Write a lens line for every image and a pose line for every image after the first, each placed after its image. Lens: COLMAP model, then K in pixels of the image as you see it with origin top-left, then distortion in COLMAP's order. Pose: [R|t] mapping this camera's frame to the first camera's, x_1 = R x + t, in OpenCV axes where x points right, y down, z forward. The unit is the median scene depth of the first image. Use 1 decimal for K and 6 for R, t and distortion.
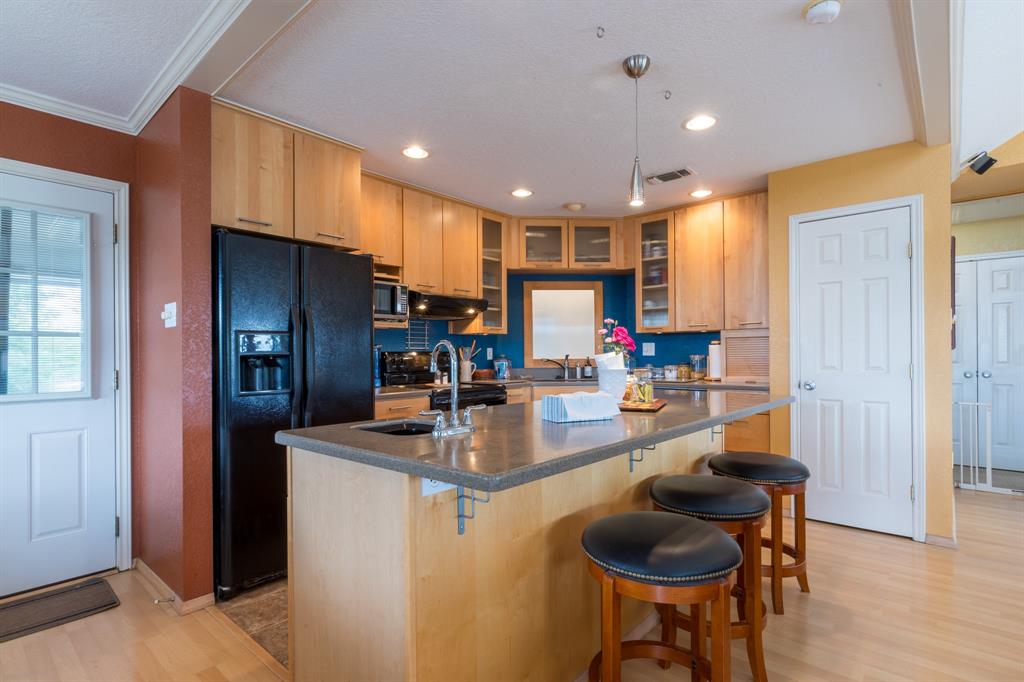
lens RADIAL K [[499.4, 0, 517.6], [0, 499.4, 353.7], [0, 0, 1]] dist [-0.001185, 0.000354]
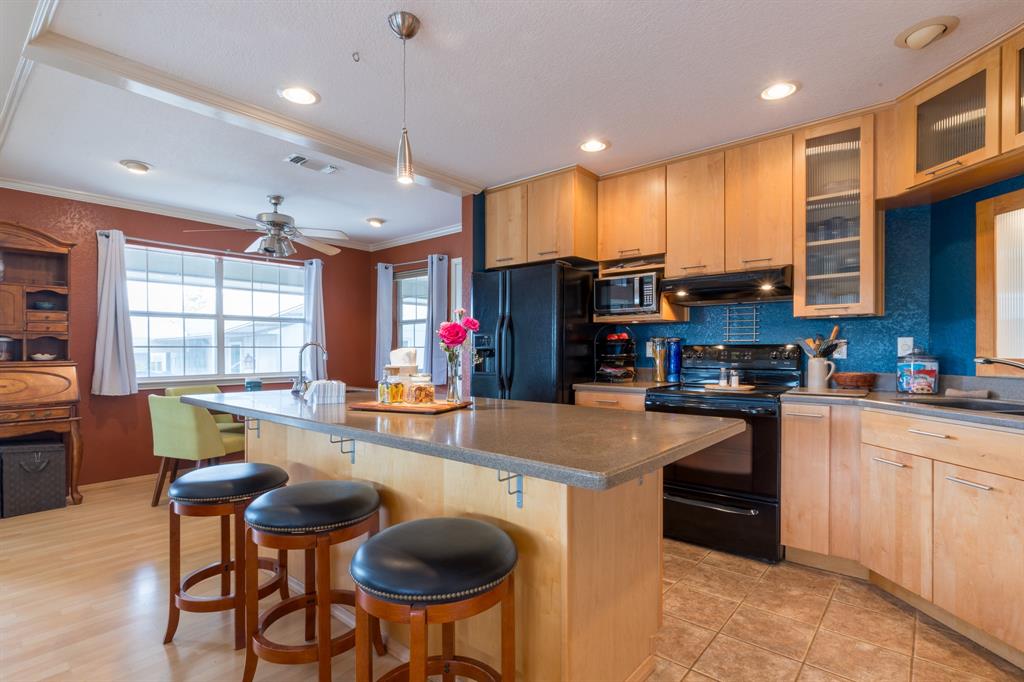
lens RADIAL K [[499.4, 0, 517.6], [0, 499.4, 353.7], [0, 0, 1]] dist [-0.001185, 0.000354]
pose [[0.015090, 0.015670, -0.999763, 0.632503], [0.003621, 0.999870, 0.015726, -0.003549], [0.999880, -0.003857, 0.015031, 0.661043]]
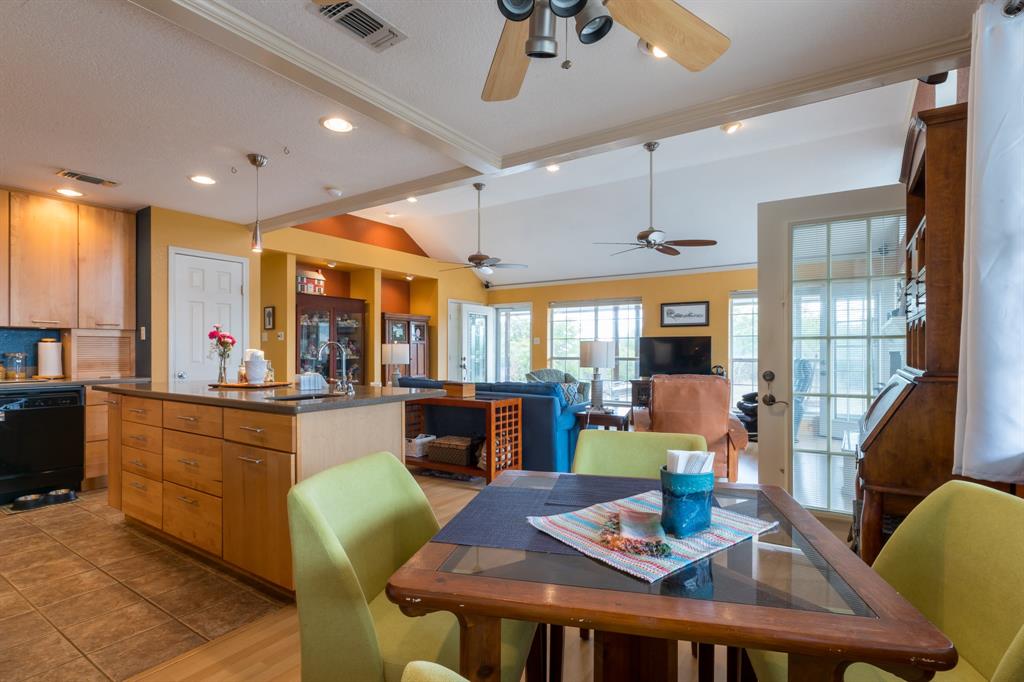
lens RADIAL K [[500.0, 0, 516.6], [0, 500.0, 349.5], [0, 0, 1]] dist [-0.001235, -0.000043]
pose [[-0.120749, 0.010993, 0.992622, -0.748196], [-0.000700, 0.999937, -0.011159, 0.006871], [-0.992683, -0.002042, -0.120733, 0.226427]]
